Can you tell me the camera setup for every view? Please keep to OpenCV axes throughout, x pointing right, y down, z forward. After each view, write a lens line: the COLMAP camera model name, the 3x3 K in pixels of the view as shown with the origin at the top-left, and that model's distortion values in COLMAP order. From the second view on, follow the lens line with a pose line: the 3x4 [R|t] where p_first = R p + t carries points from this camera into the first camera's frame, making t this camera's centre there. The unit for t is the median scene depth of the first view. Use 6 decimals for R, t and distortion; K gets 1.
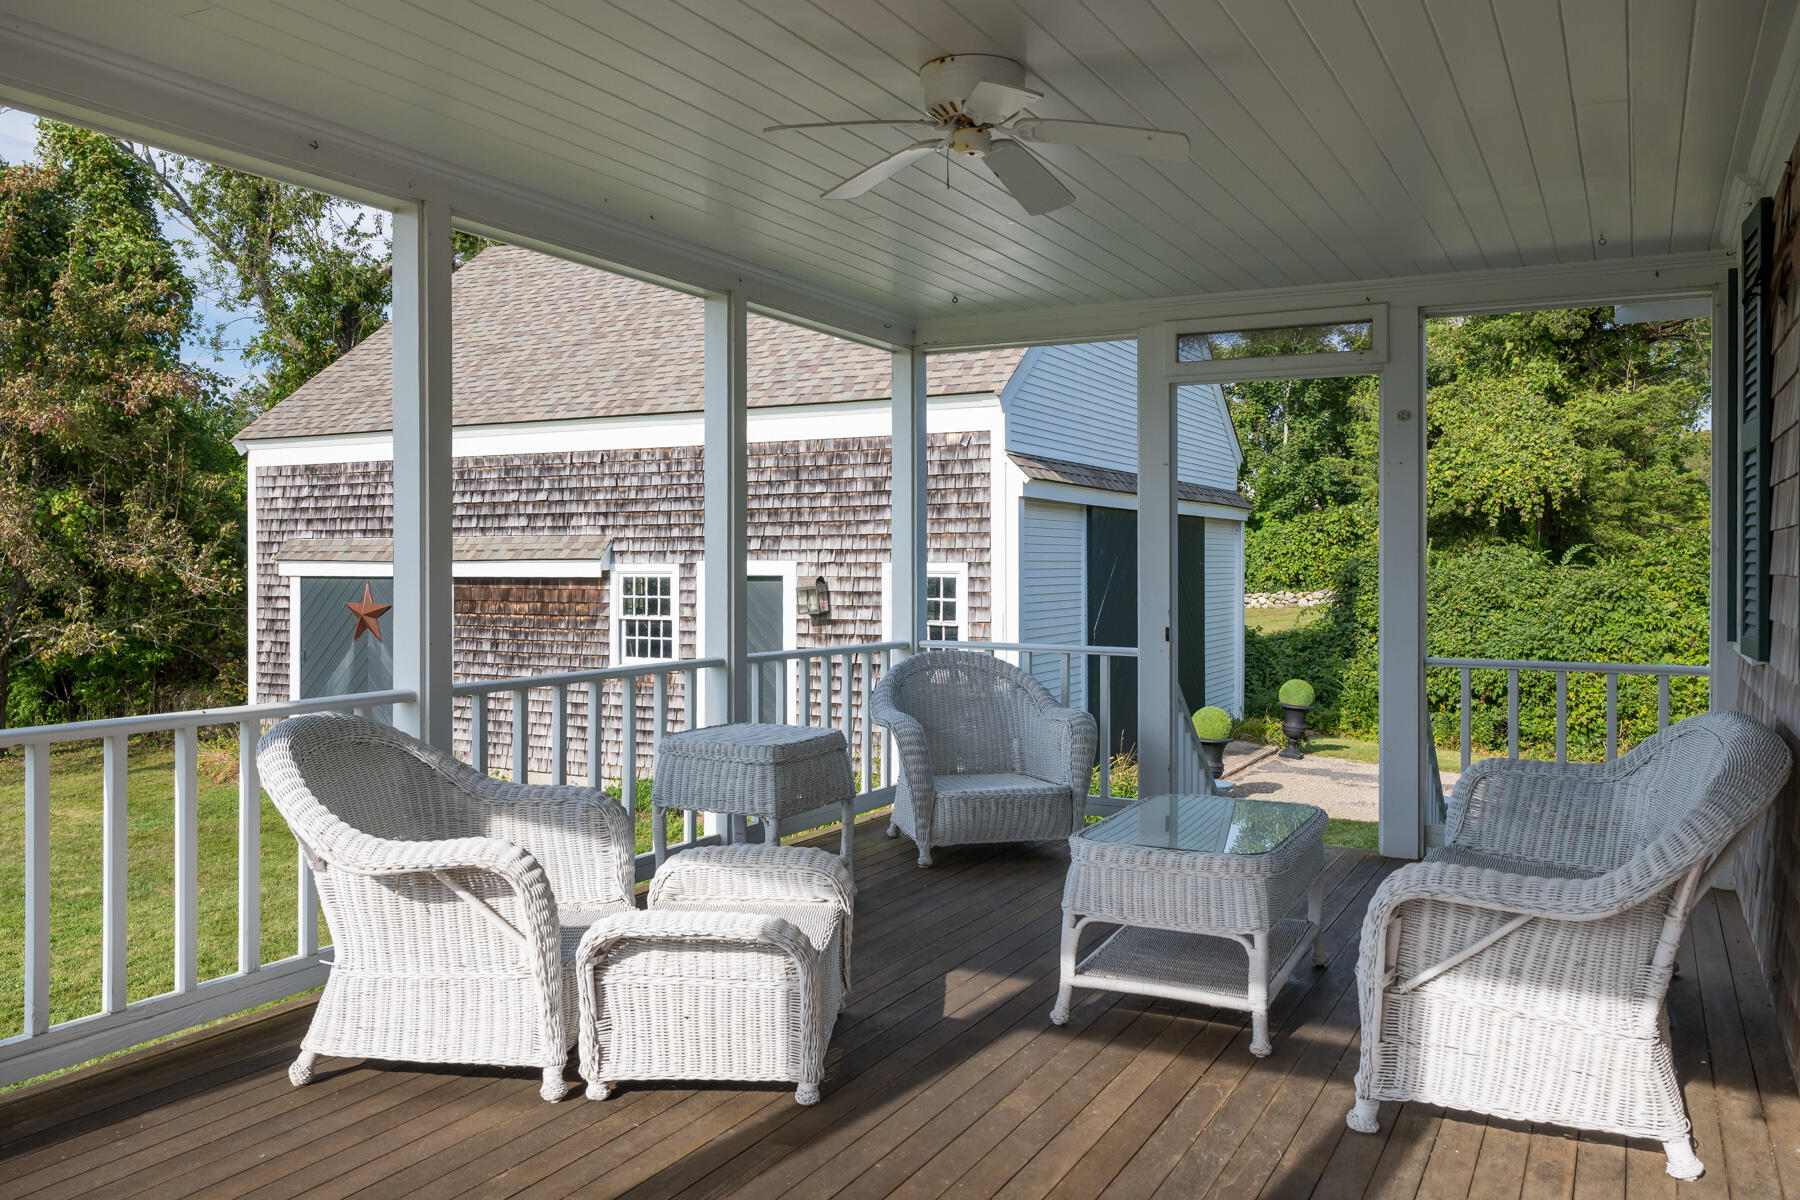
lens RADIAL K [[1410.3, 0, 903.7], [0, 1410.3, 553.2], [0, 0, 1]] dist [0.007419, 0.008813]
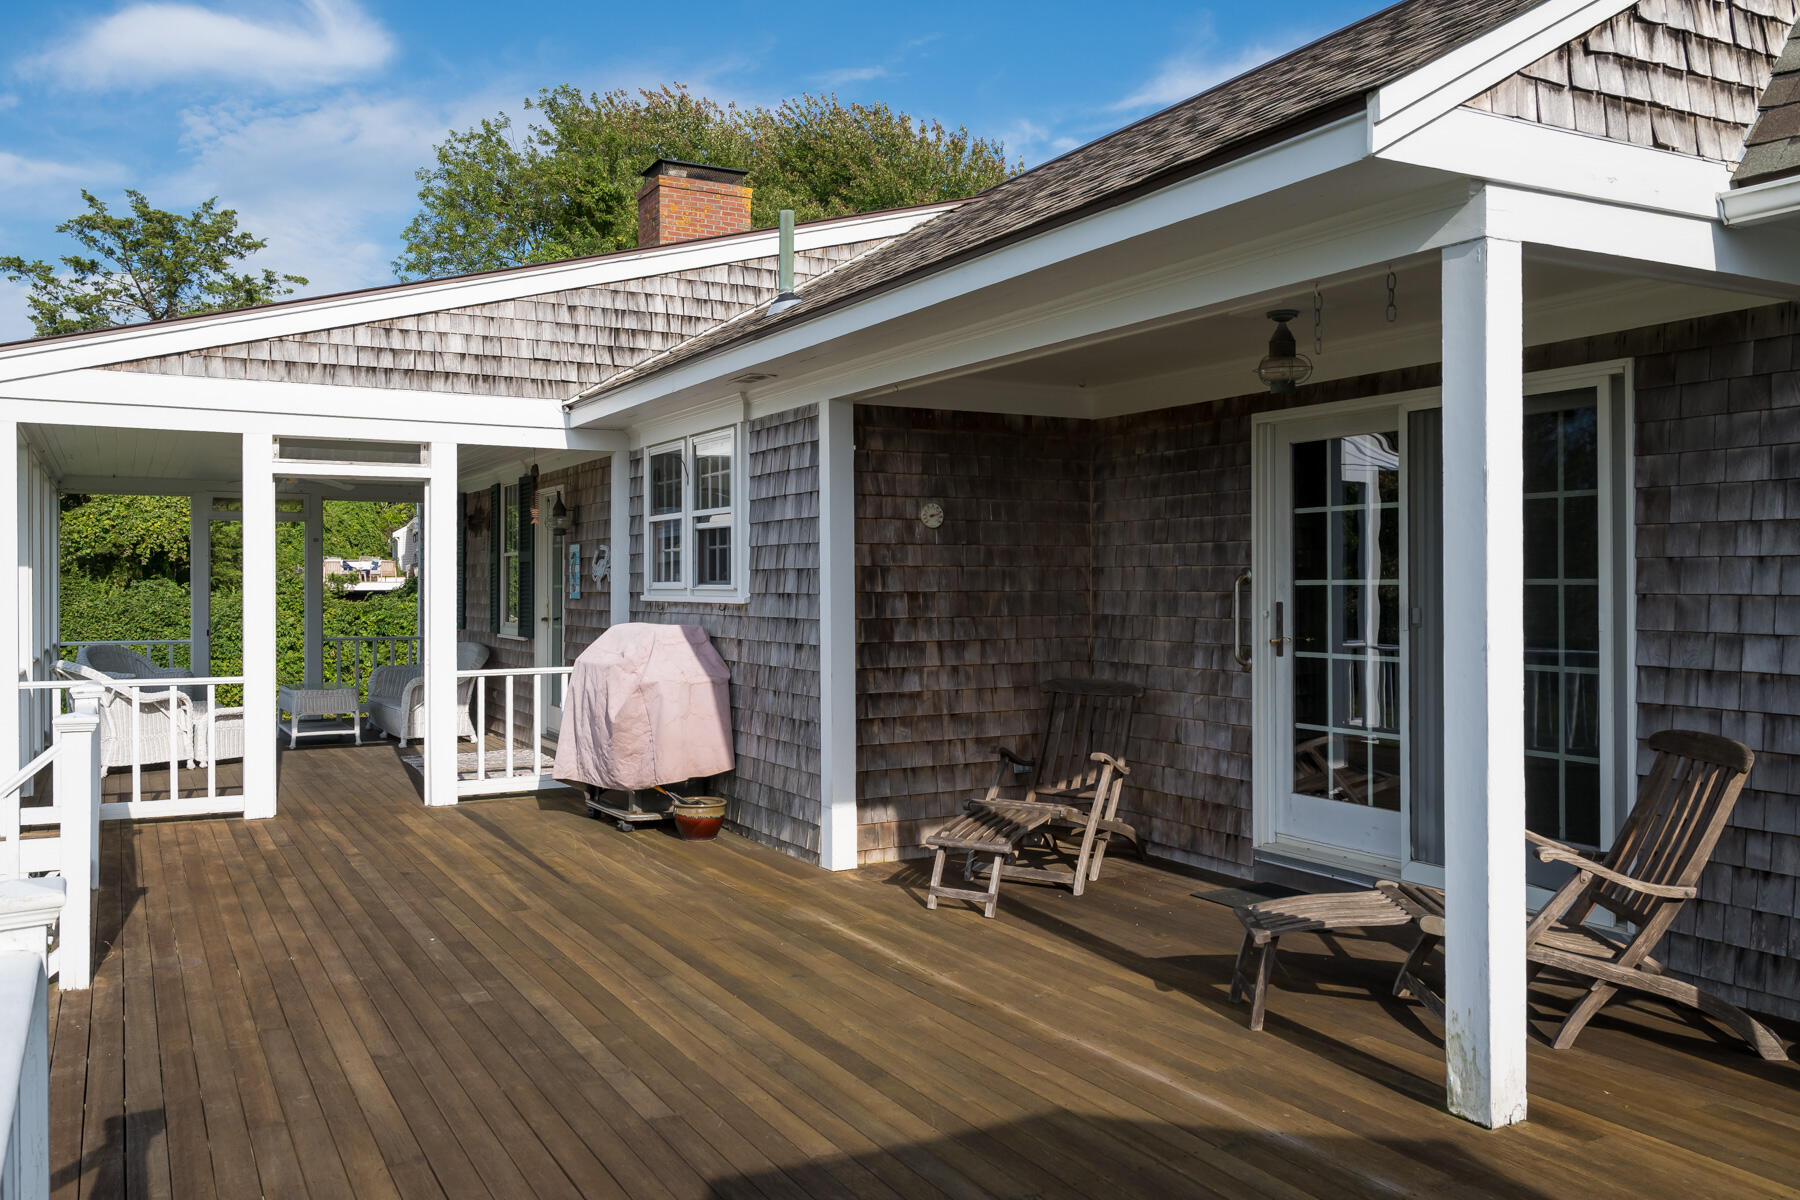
lens RADIAL K [[1385.3, 0, 845.8], [0, 1385.3, 589.5], [0, 0, 1]] dist [-0.007963, 0.006442]
pose [[0.571417, -0.004848, 0.820645, -0.451740], [-0.003242, 0.999961, 0.008165, -0.014009], [-0.820653, -0.007326, 0.571380, -0.468467]]
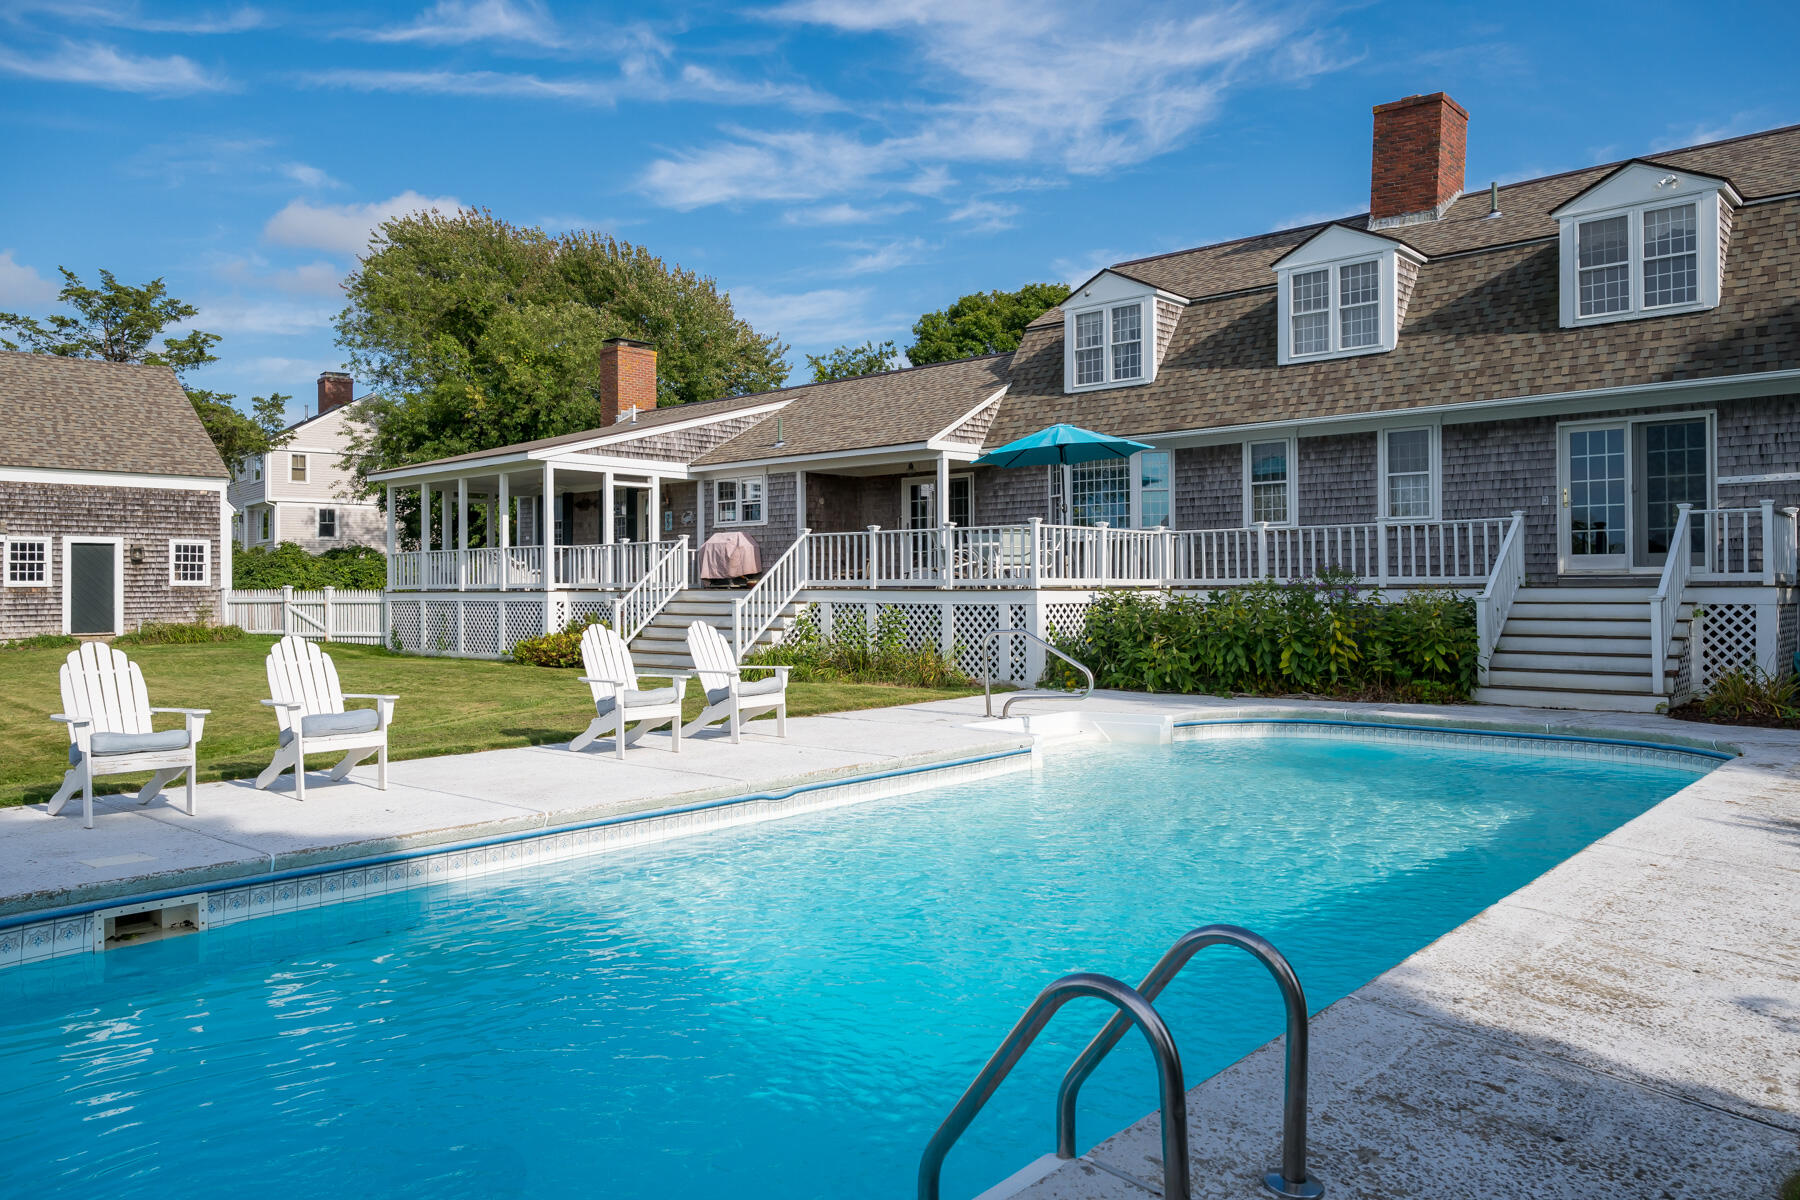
lens RADIAL K [[1265.9, 0, 900.1], [0, 1265.9, 583.9], [0, 0, 1]] dist [0.004204, -0.001195]
pose [[0.273900, 0.001162, 0.961757, -1.639963], [-0.002629, 0.999996, -0.000459, 0.075296], [-0.961755, -0.002403, 0.273902, -0.782664]]
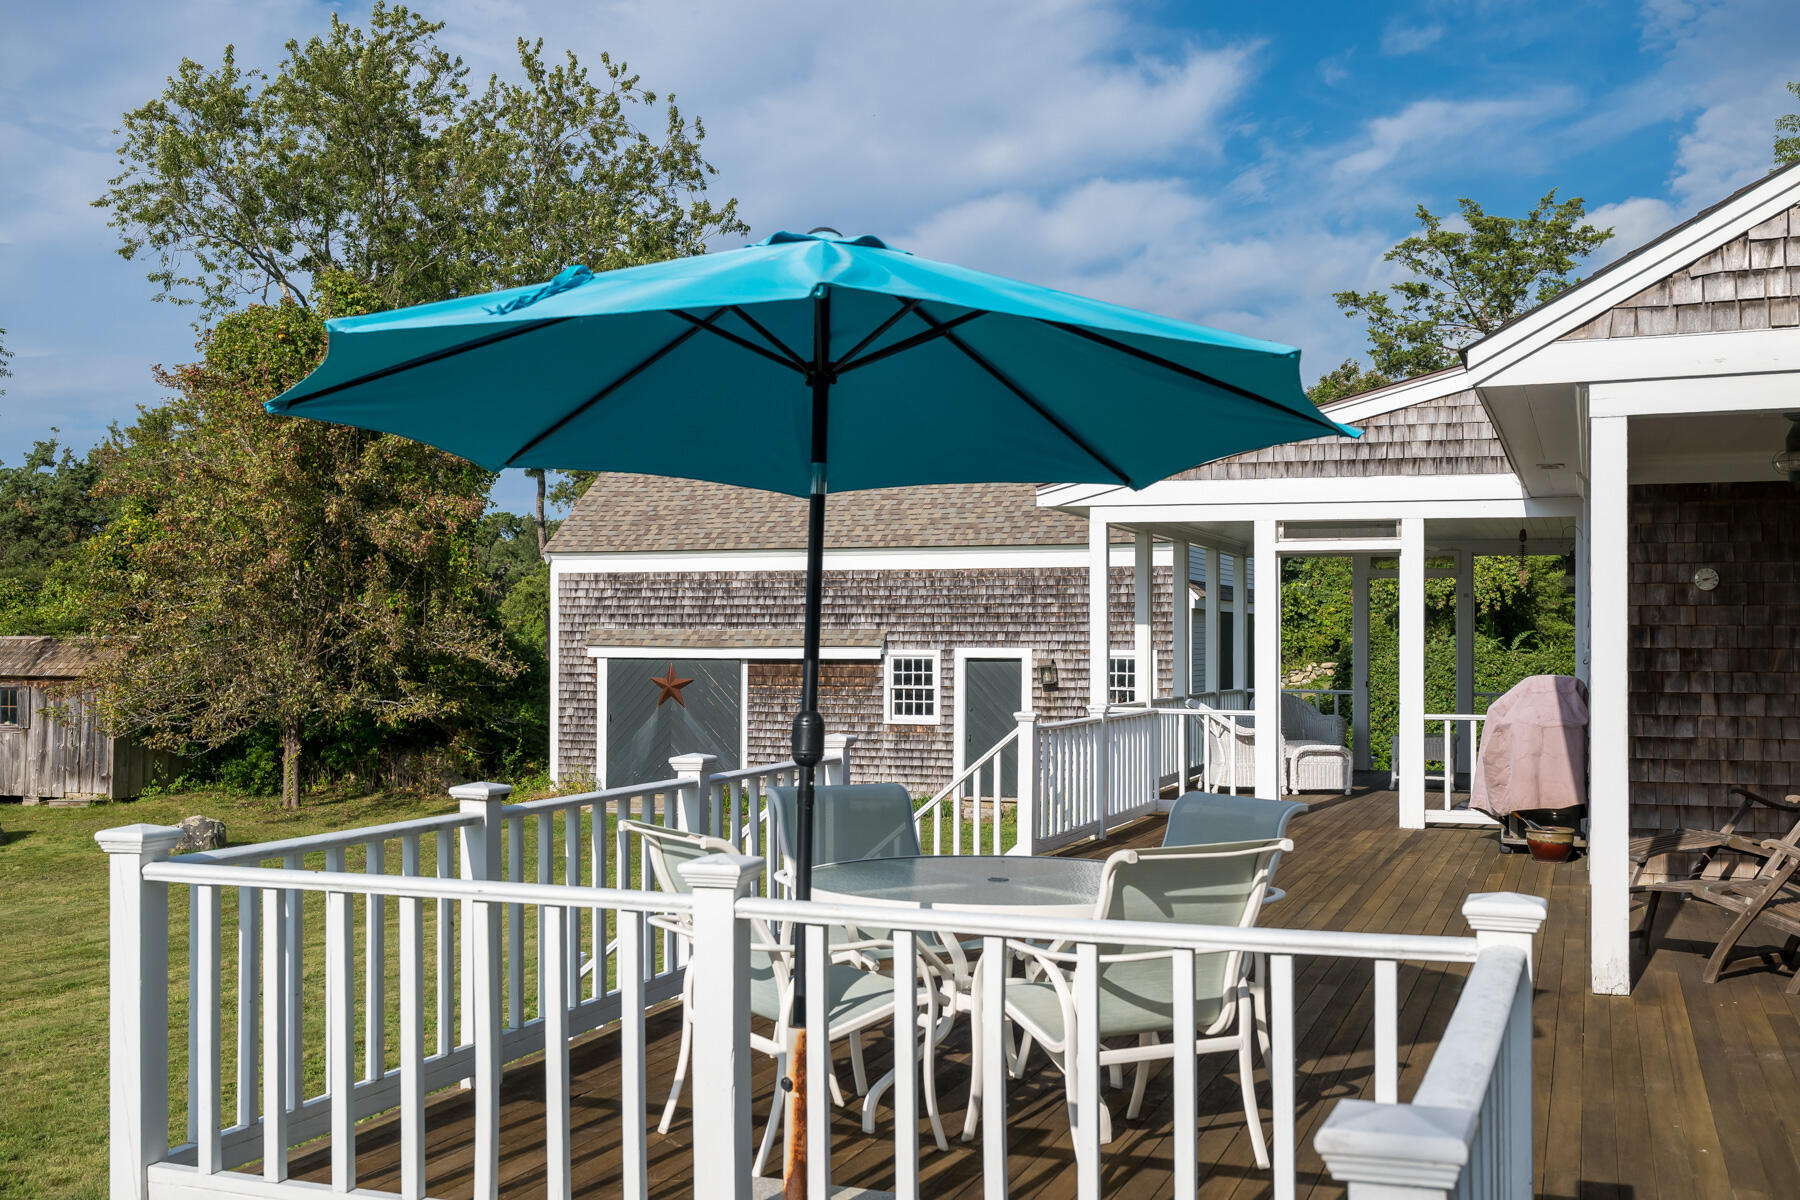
lens RADIAL K [[1900.2, 0, 891.2], [0, 1900.2, 634.5], [0, 0, 1]] dist [-0.008080, 0.000000]
pose [[0.991964, 0.003382, 0.126477, -0.442310], [-0.004012, 0.999981, 0.004726, -0.016867], [-0.126458, -0.005195, 0.991958, -0.902806]]
